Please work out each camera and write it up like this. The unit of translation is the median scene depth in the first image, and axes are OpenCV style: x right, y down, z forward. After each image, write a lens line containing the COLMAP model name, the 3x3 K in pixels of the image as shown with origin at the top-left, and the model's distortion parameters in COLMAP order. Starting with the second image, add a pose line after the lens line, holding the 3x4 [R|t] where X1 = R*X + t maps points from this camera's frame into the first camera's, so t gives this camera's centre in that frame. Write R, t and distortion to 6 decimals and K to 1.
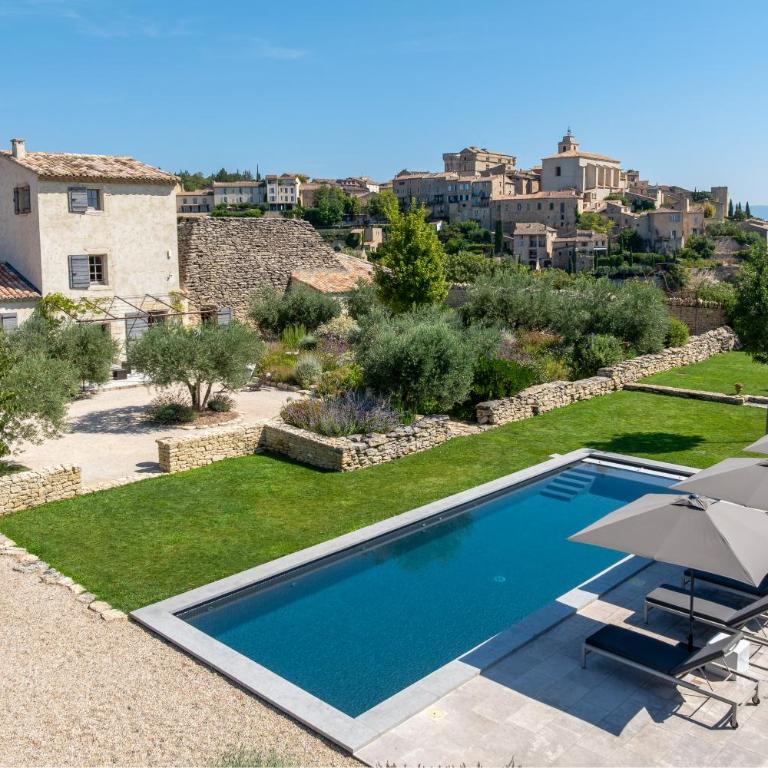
lens RADIAL K [[807.4, 0, 381.0], [0, 807.4, 344.8], [0, 0, 1]] dist [-0.038886, -0.001611]
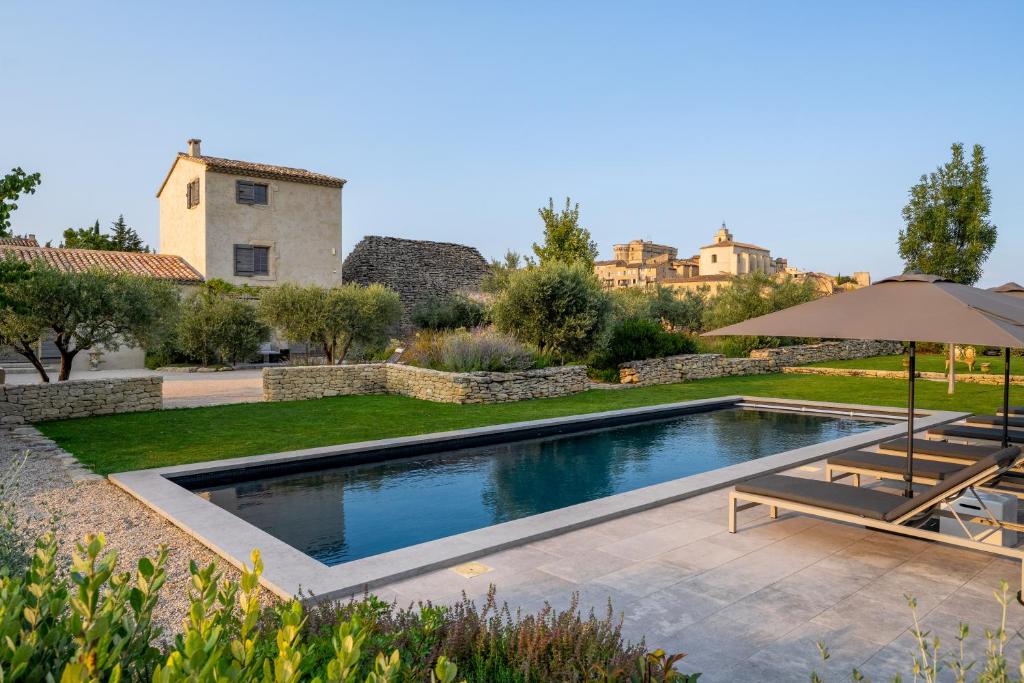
lens RADIAL K [[692.9, 0, 512.0], [0, 692.9, 341.5], [0, 0, 1]] dist [-0.003663, -0.000011]
pose [[0.997440, 0.010417, -0.070747, 0.034836], [-0.017761, 0.994421, -0.103976, 0.092759], [0.069270, 0.104967, 0.992060, 0.129295]]
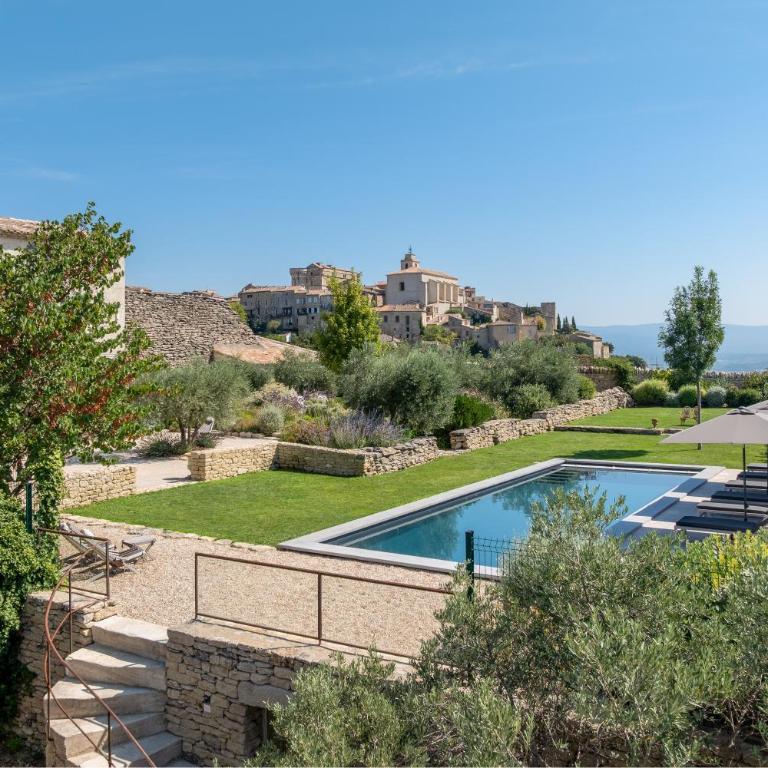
lens RADIAL K [[807.4, 0, 381.0], [0, 807.4, 344.8], [0, 0, 1]] dist [-0.038886, -0.001611]
pose [[0.980442, 0.003347, 0.196779, -0.134159], [0.024903, 0.989709, -0.140911, 0.075145], [-0.195225, 0.143056, 0.970269, -0.054158]]
